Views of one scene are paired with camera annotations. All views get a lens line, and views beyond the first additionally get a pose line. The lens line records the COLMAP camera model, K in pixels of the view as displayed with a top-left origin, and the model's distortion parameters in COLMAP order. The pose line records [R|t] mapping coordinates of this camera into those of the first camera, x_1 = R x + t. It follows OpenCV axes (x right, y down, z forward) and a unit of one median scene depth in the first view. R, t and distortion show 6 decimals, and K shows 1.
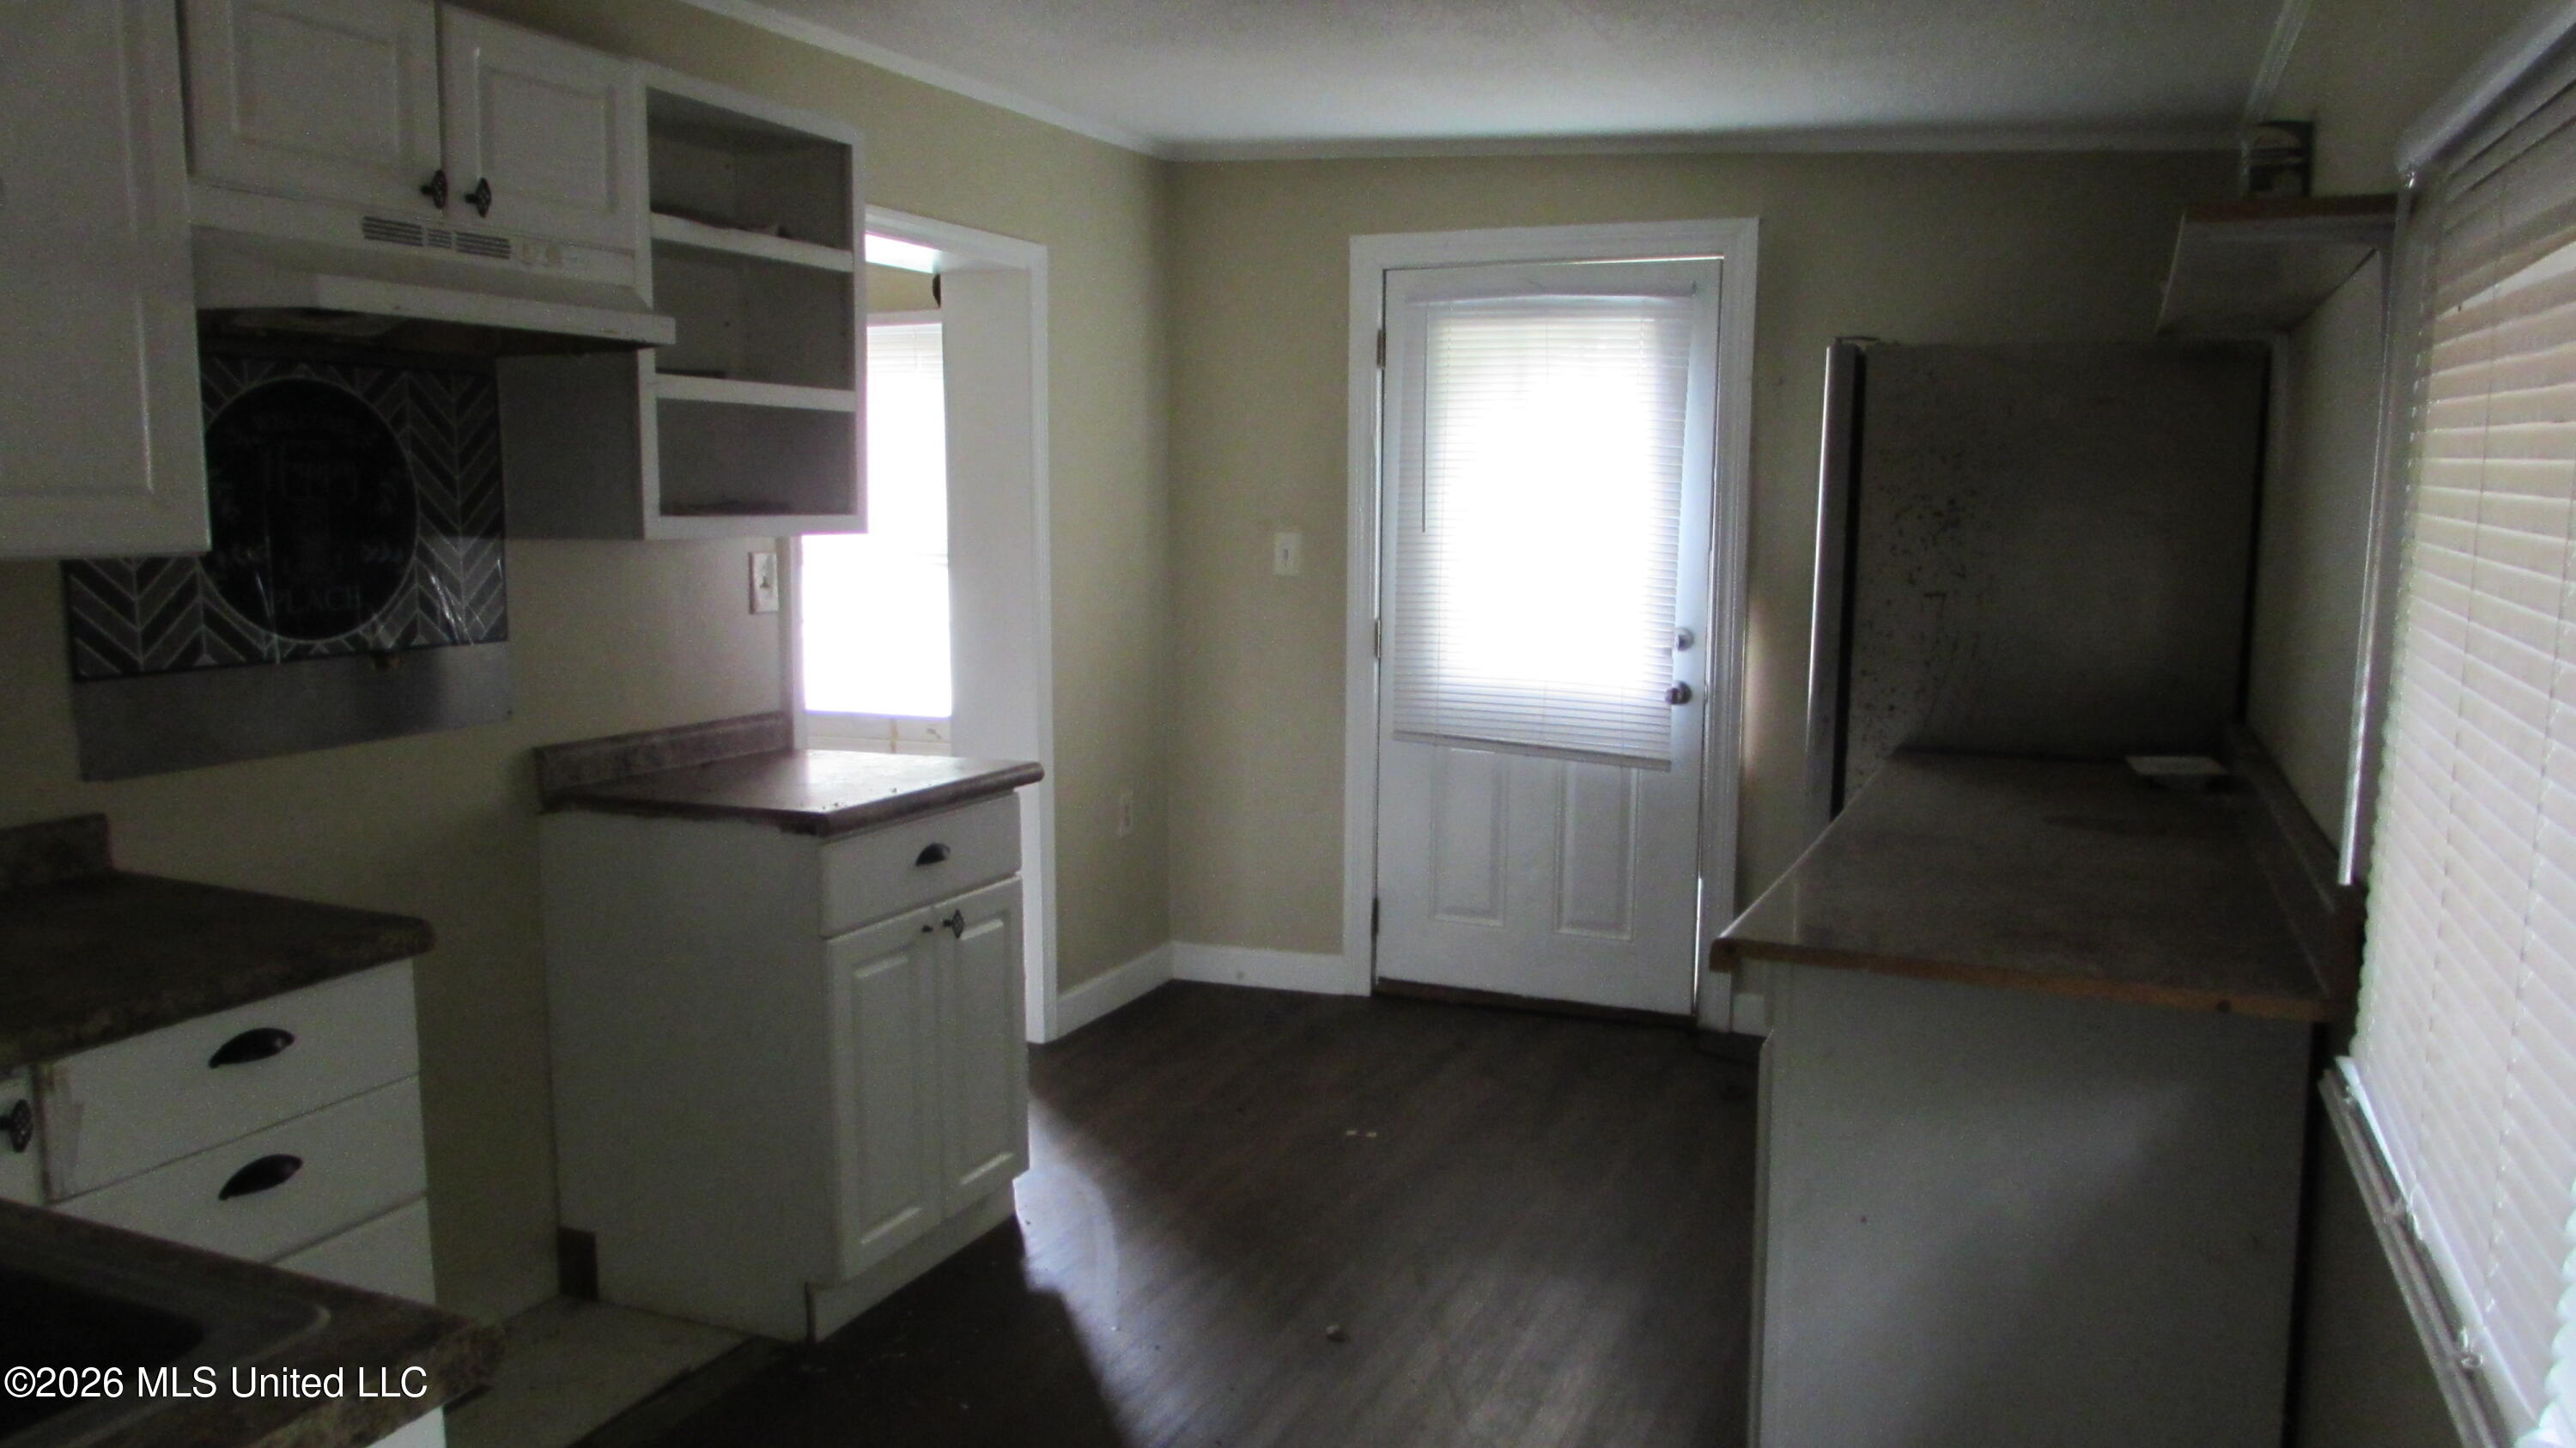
lens RADIAL K [[1805.2, 0, 1302.4], [0, 1805.2, 723.1], [0, 0, 1]] dist [0.000548, 0.000043]
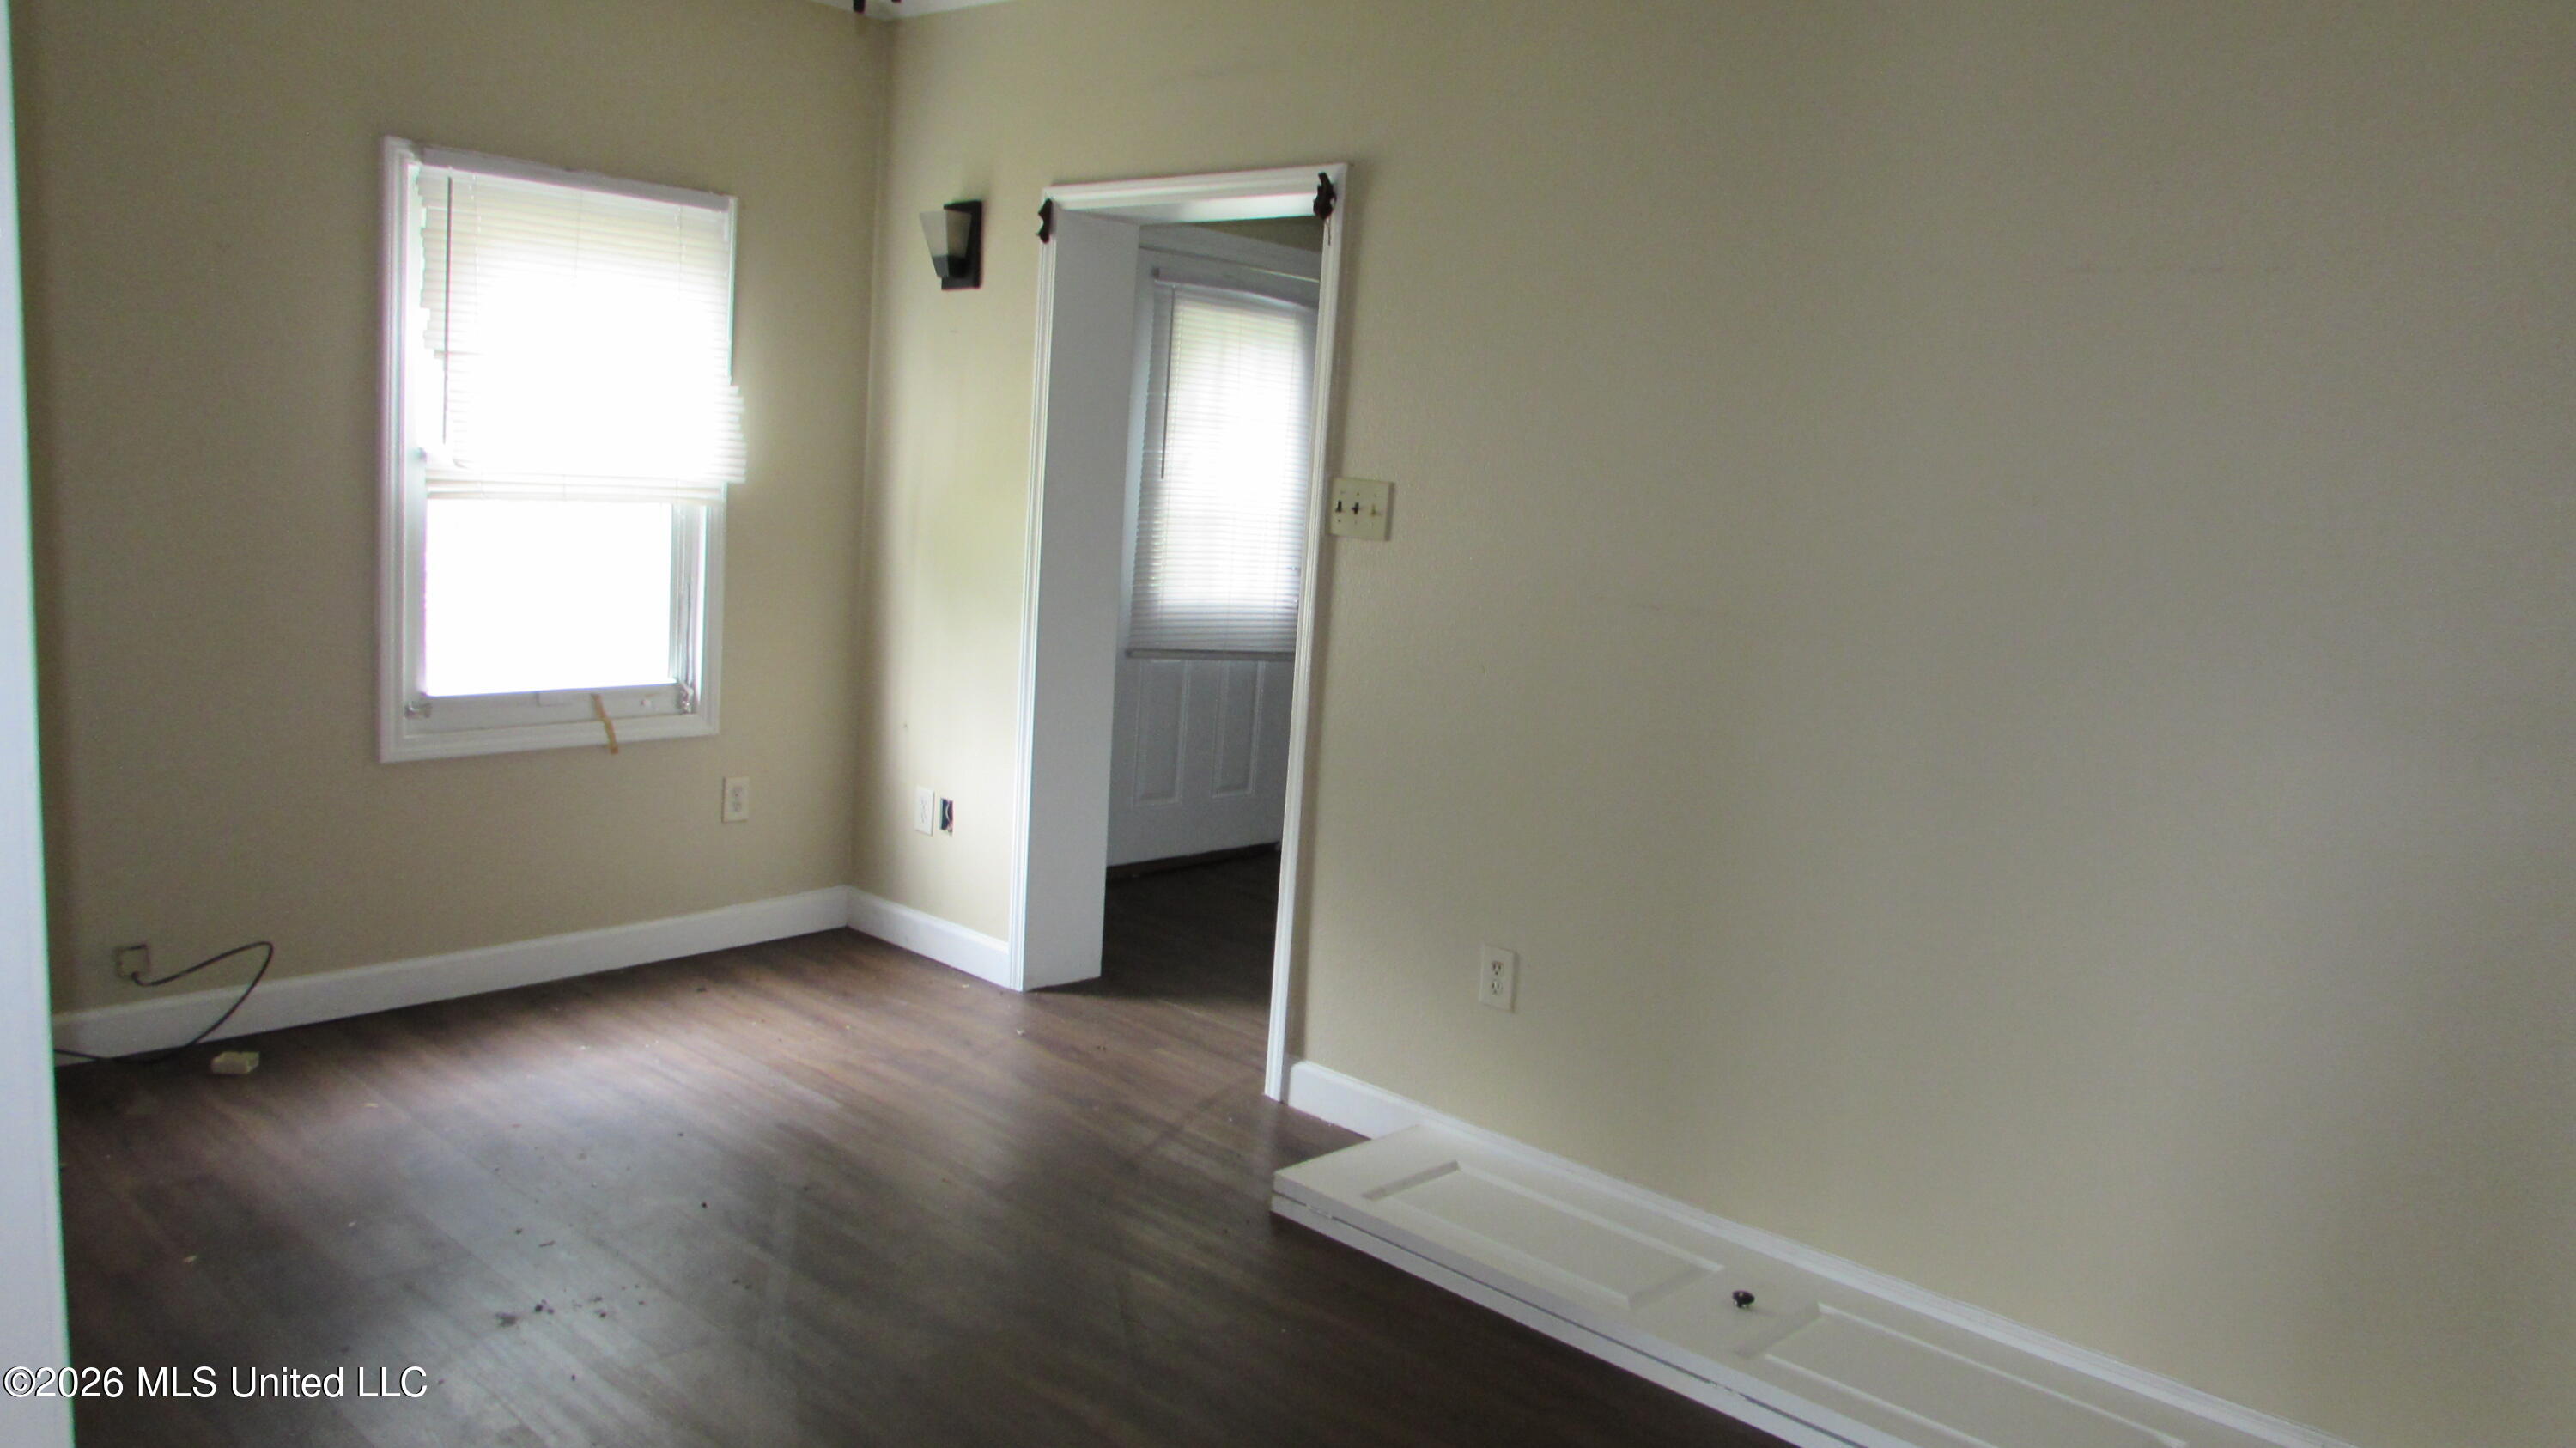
lens RADIAL K [[1805.2, 0, 1302.4], [0, 1805.2, 723.1], [0, 0, 1]] dist [0.000548, 0.000043]
pose [[0.322595, -0.105467, 0.940643, -1.039643], [0.063898, 0.993932, 0.089528, -0.045772], [-0.944378, 0.031224, 0.327377, 0.536961]]
